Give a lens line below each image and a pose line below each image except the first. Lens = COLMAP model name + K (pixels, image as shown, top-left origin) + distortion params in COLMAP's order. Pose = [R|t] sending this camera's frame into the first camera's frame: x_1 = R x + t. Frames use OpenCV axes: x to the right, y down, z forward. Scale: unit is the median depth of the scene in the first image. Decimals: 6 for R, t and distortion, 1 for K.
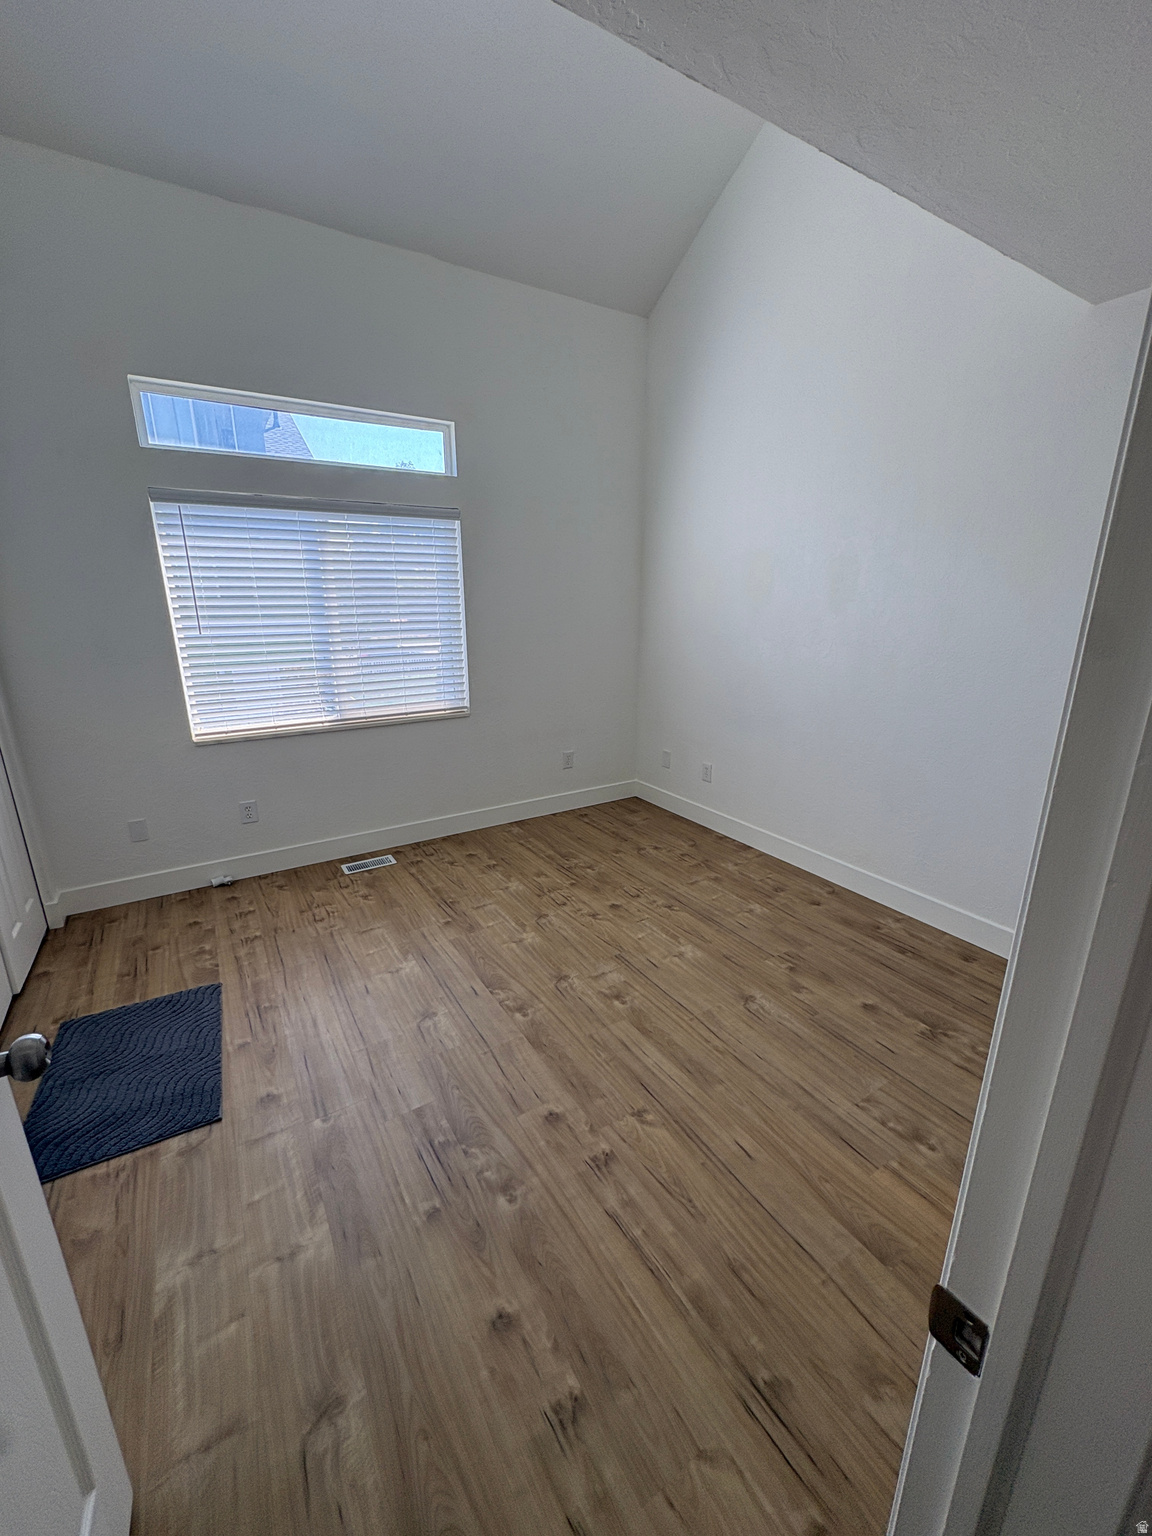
lens RADIAL K [[610.7, 0, 570.9], [0, 610.7, 766.7], [0, 0, 1]] dist [0.002843, 0.000077]
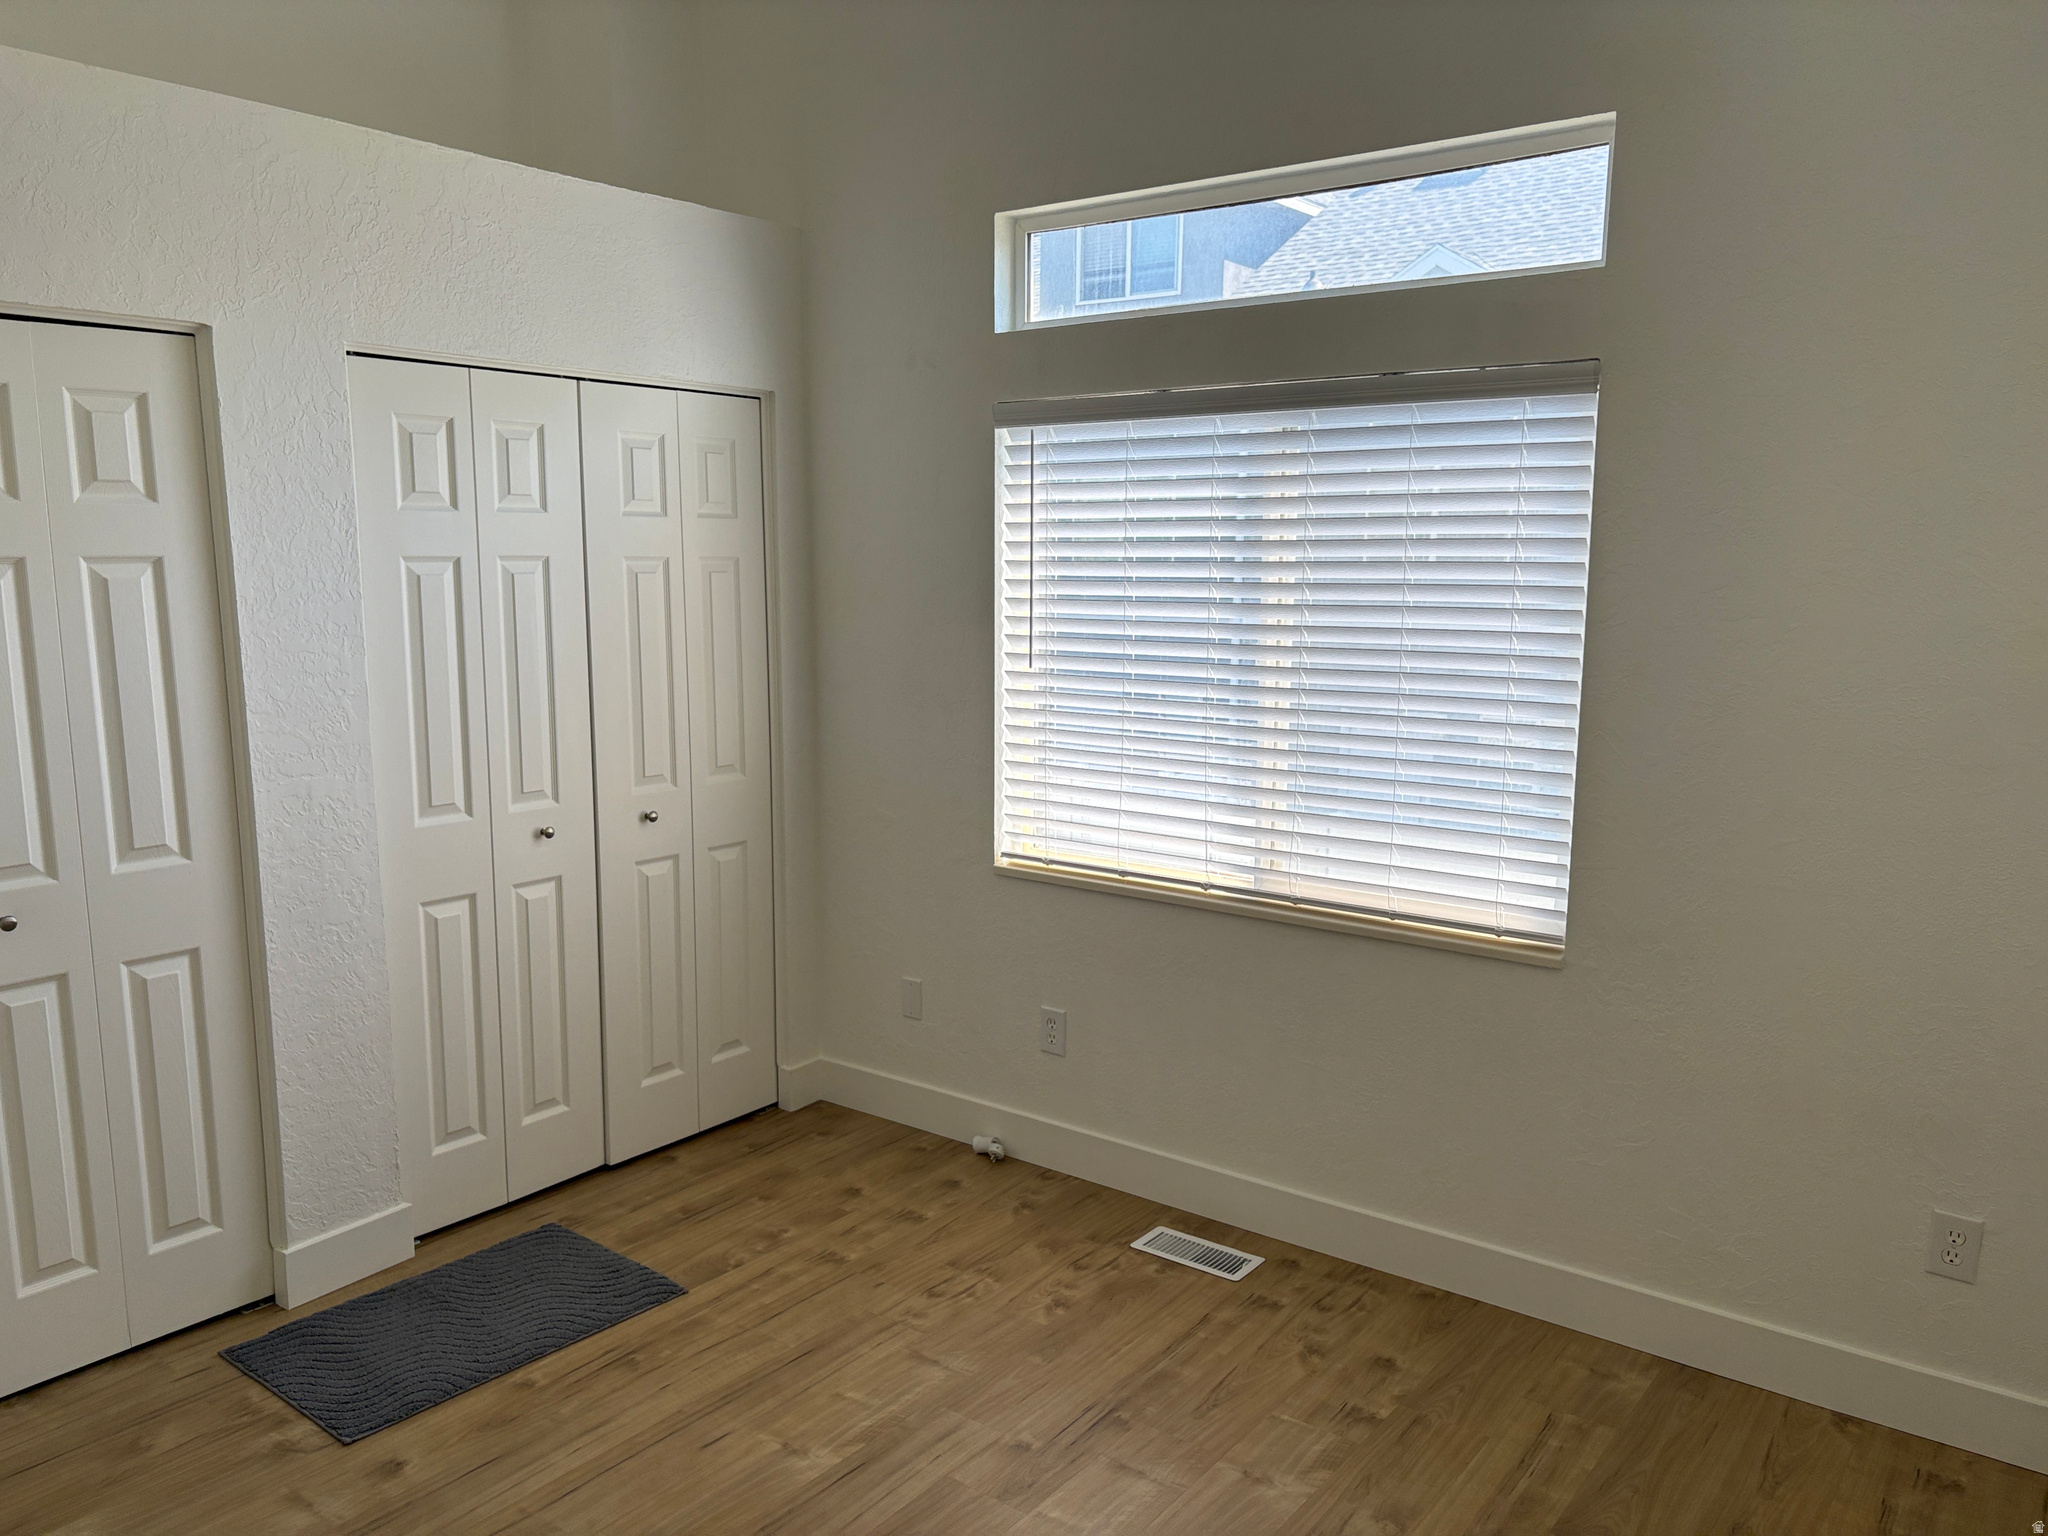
lens RADIAL K [[1556.2, 0, 1023.5], [0, 1556.2, 770.9], [0, 0, 1]] dist [0.028421, -0.009819]
pose [[0.359002, 0.142034, -0.922466, 0.613572], [-0.250684, 0.966709, 0.051286, -0.196725], [0.899041, 0.212836, 0.382656, 0.509988]]
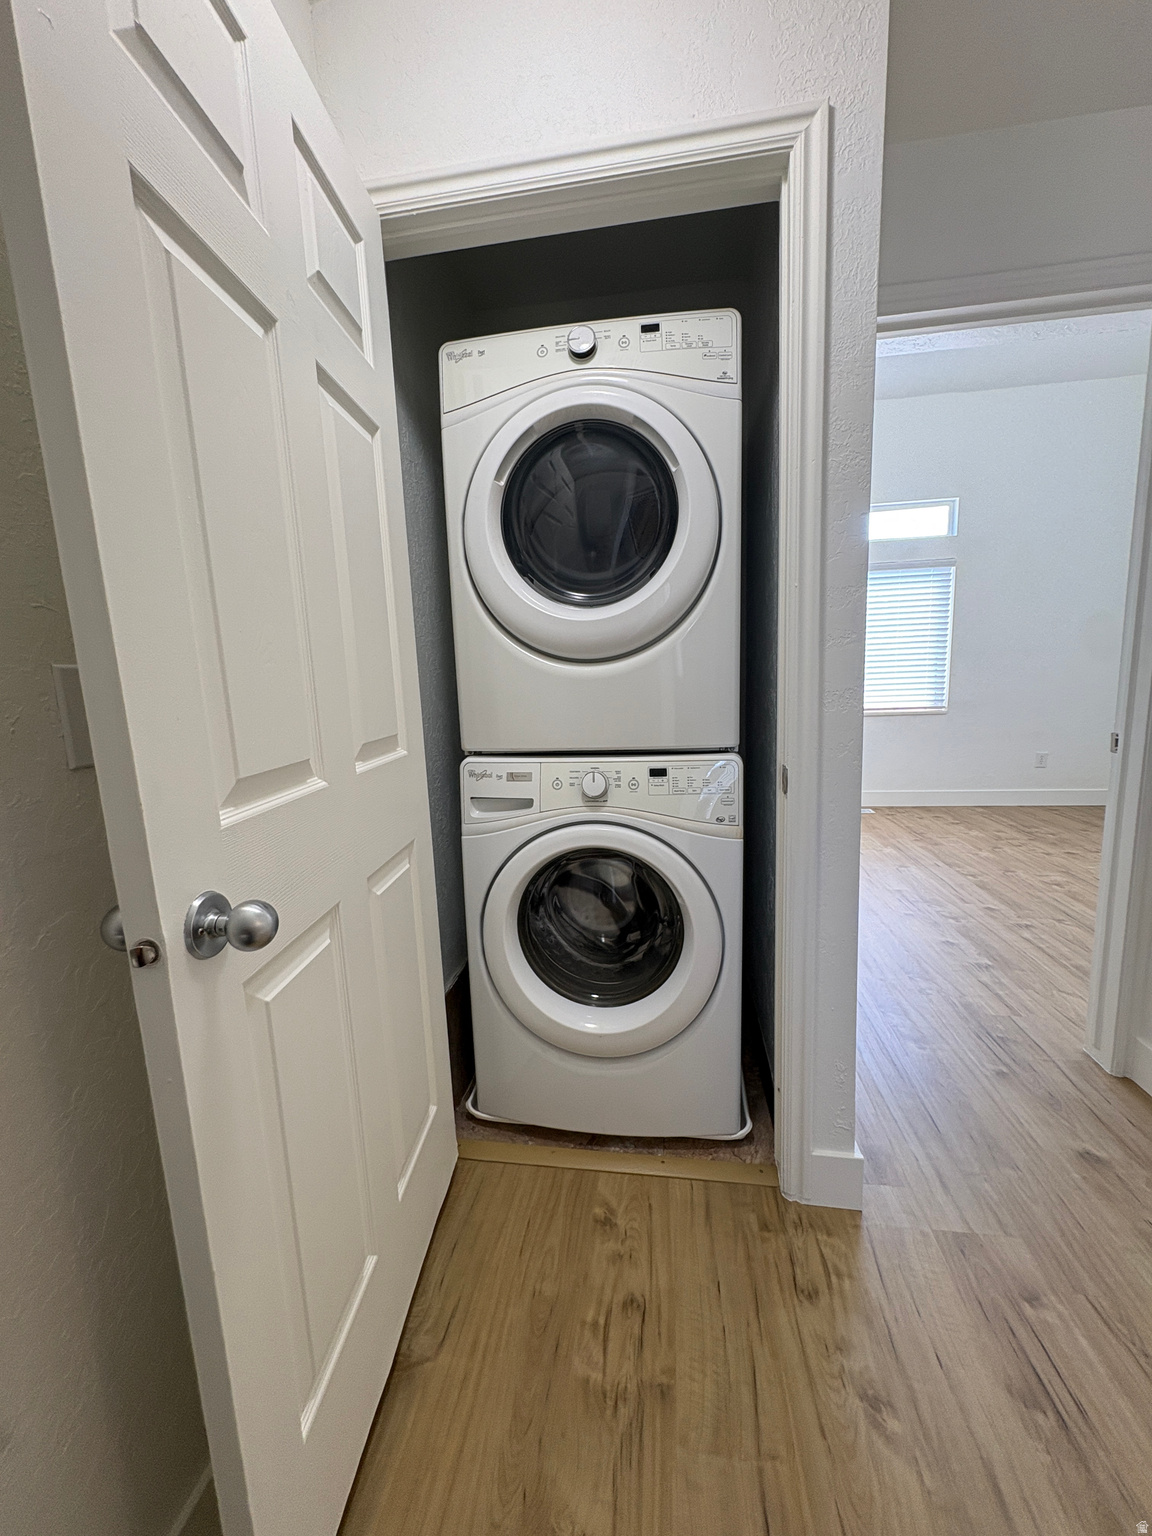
lens RADIAL K [[610.7, 0, 571.3], [0, 610.7, 775.1], [0, 0, 1]] dist [0.002843, 0.000077]
pose [[0.765628, 0.076523, -0.638716, 0.077932], [-0.138758, 0.989171, -0.047818, 0.274414], [0.628141, 0.125238, 0.767955, -0.602016]]
